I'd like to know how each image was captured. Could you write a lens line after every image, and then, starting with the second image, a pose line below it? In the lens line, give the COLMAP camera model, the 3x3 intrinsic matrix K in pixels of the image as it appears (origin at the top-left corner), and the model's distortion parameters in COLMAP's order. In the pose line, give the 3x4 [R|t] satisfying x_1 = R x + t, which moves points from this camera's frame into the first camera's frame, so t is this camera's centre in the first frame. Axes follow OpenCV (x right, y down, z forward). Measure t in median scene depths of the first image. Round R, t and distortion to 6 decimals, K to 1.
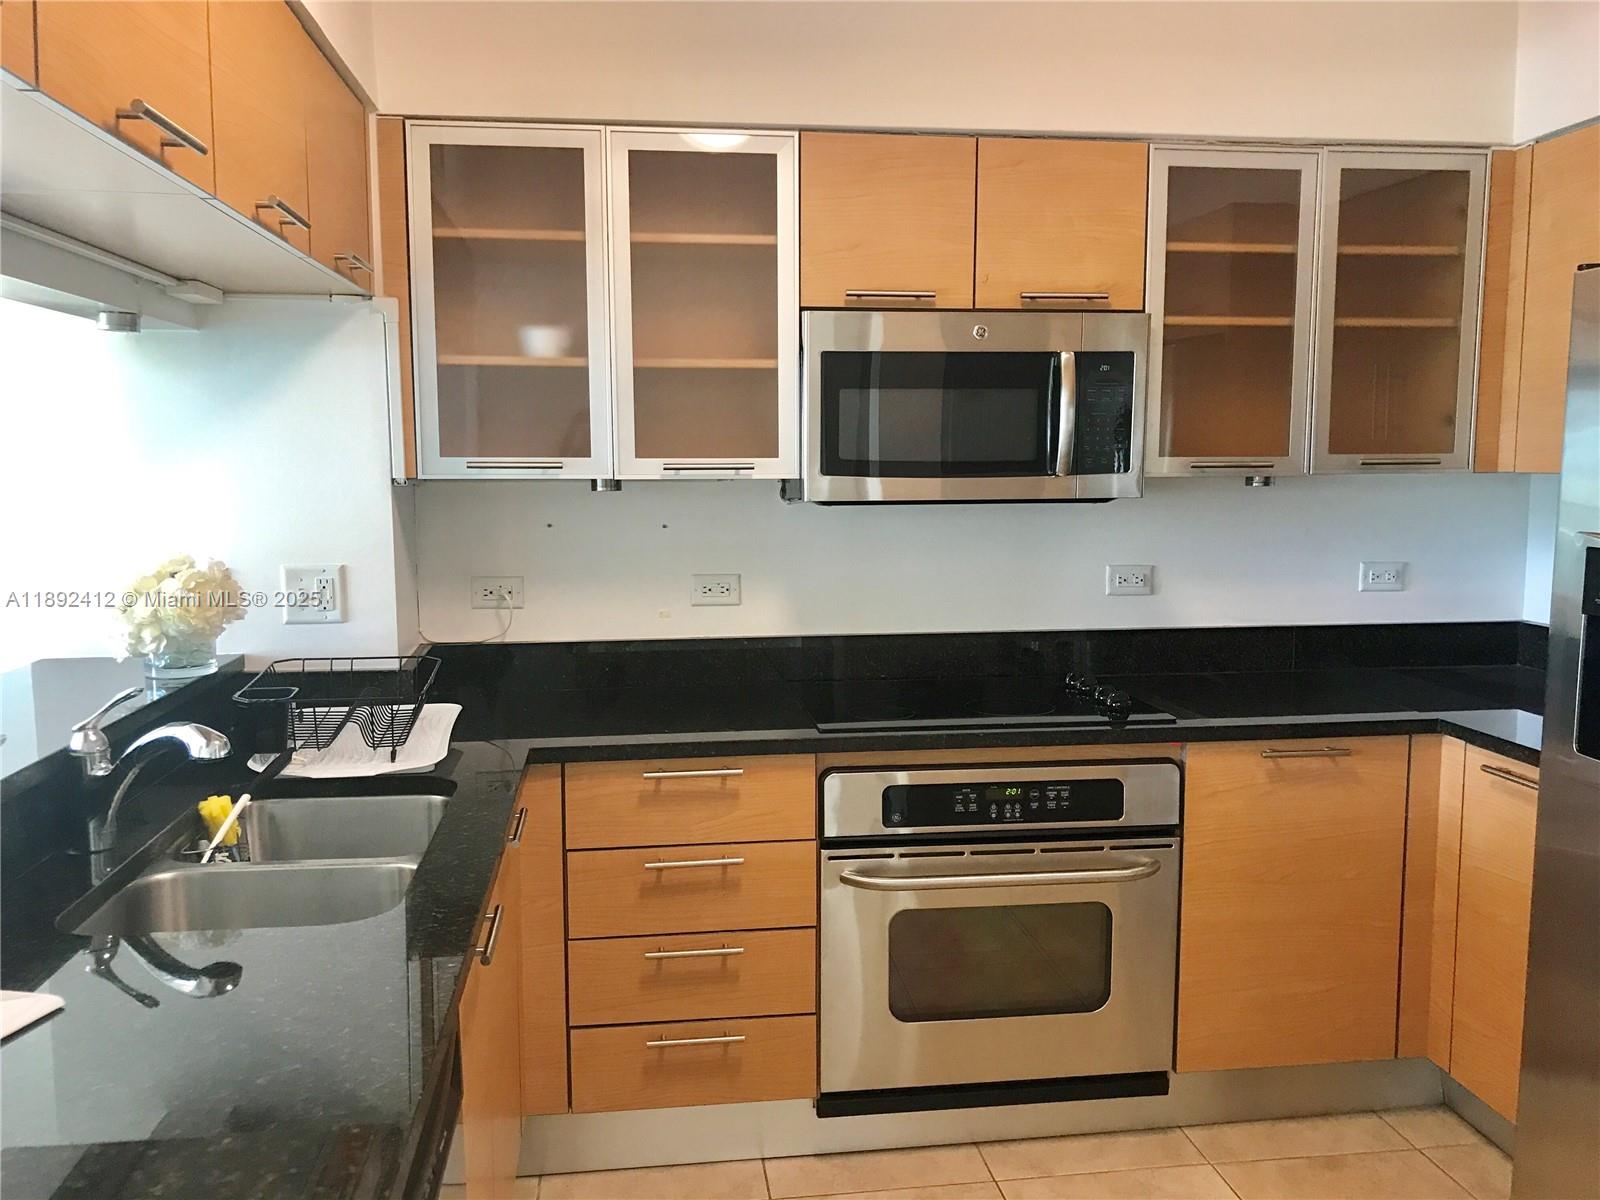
lens RADIAL K [[1331.6, 0, 805.1], [0, 1331.6, 608.1], [0, 0, 1]] dist [0.060011, -0.063254]
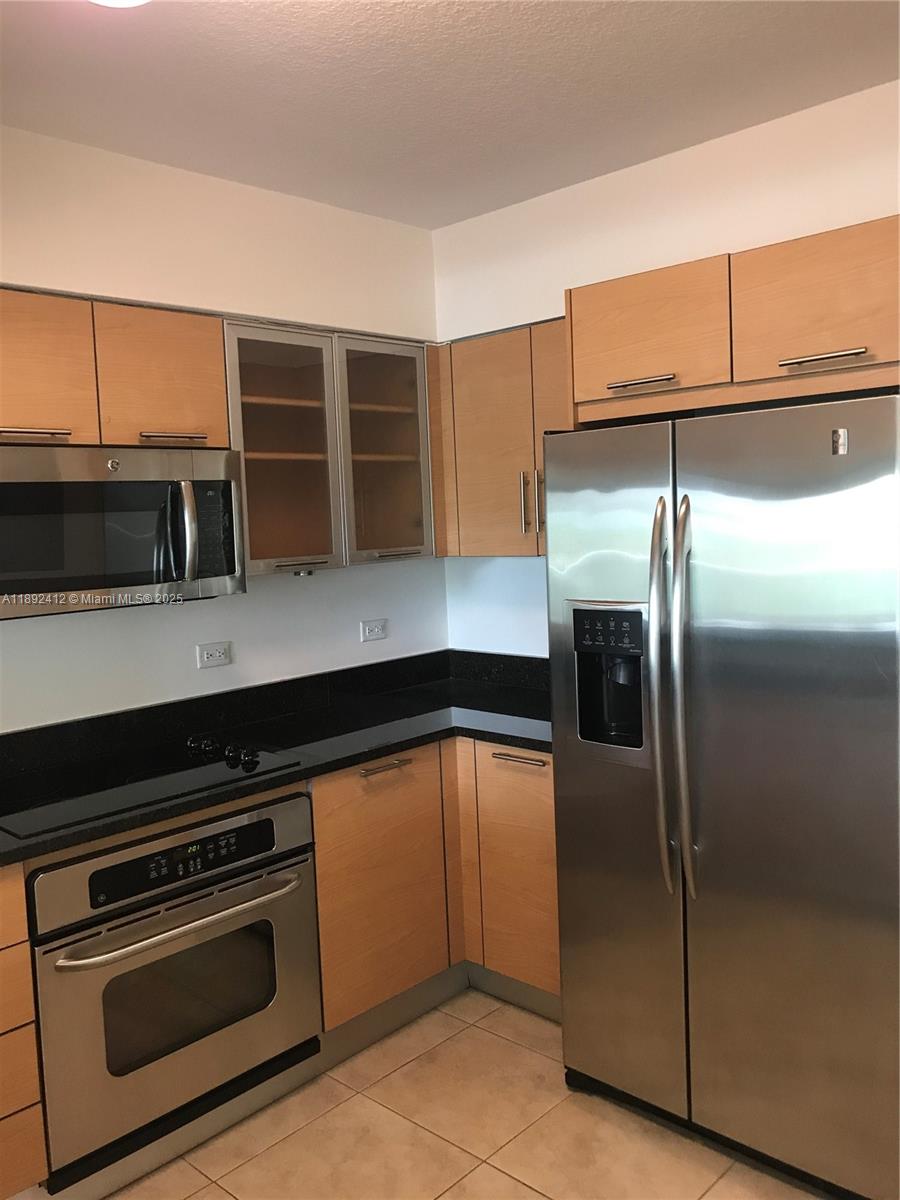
lens RADIAL K [[998.7, 0, 450.0], [0, 998.7, 600.0], [0, 0, 1]] dist [0.060011, -0.063254]
pose [[0.779142, -0.087698, 0.620682, -0.196556], [0.111474, 0.993767, 0.000479, -0.056385], [-0.616856, 0.068817, 0.784062, 0.133026]]
